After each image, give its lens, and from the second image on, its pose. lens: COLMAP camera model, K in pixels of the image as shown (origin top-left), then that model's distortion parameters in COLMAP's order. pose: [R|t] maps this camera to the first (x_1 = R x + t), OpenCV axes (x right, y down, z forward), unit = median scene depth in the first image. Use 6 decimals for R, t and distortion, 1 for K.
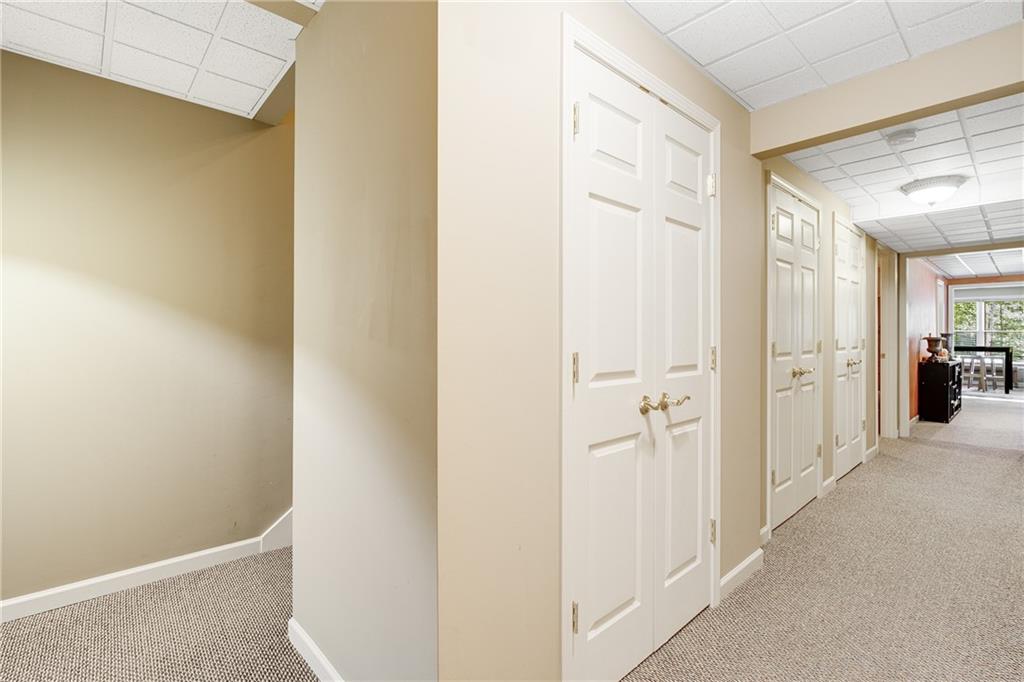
lens RADIAL K [[477.1, 0, 509.0], [0, 477.1, 337.0], [0, 0, 1]] dist [-0.003540, -0.000124]
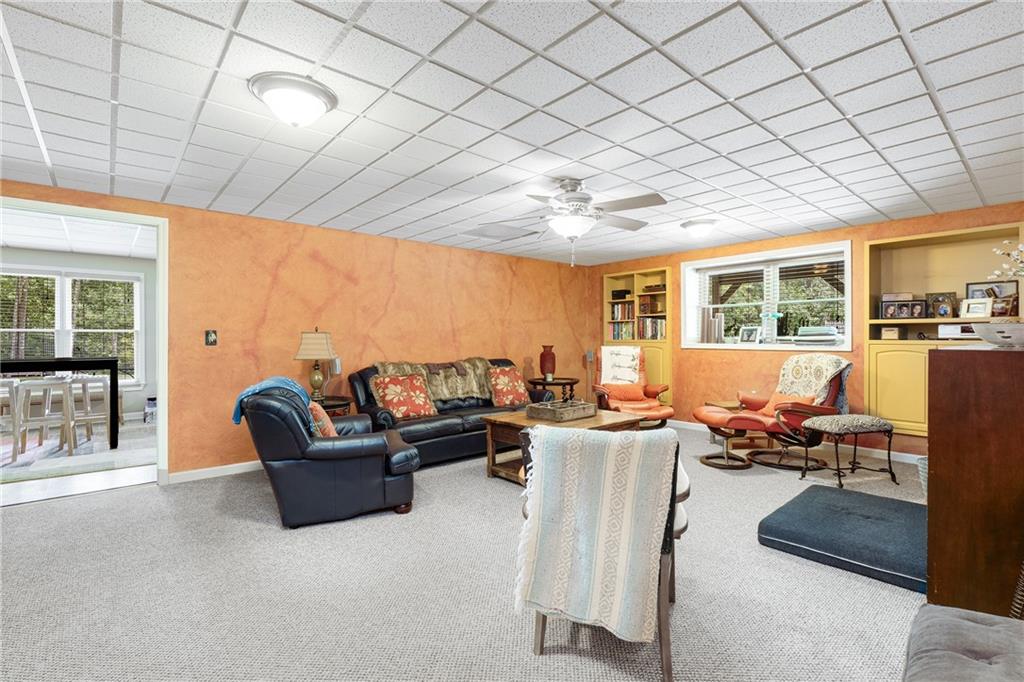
lens RADIAL K [[477.1, 0, 509.0], [0, 477.1, 337.0], [0, 0, 1]] dist [-0.003540, -0.000124]
pose [[0.034747, 0.003360, 0.999390, 0.486064], [-0.000520, 0.999994, -0.003344, -0.002545], [-0.999396, -0.000404, 0.034748, 0.492724]]
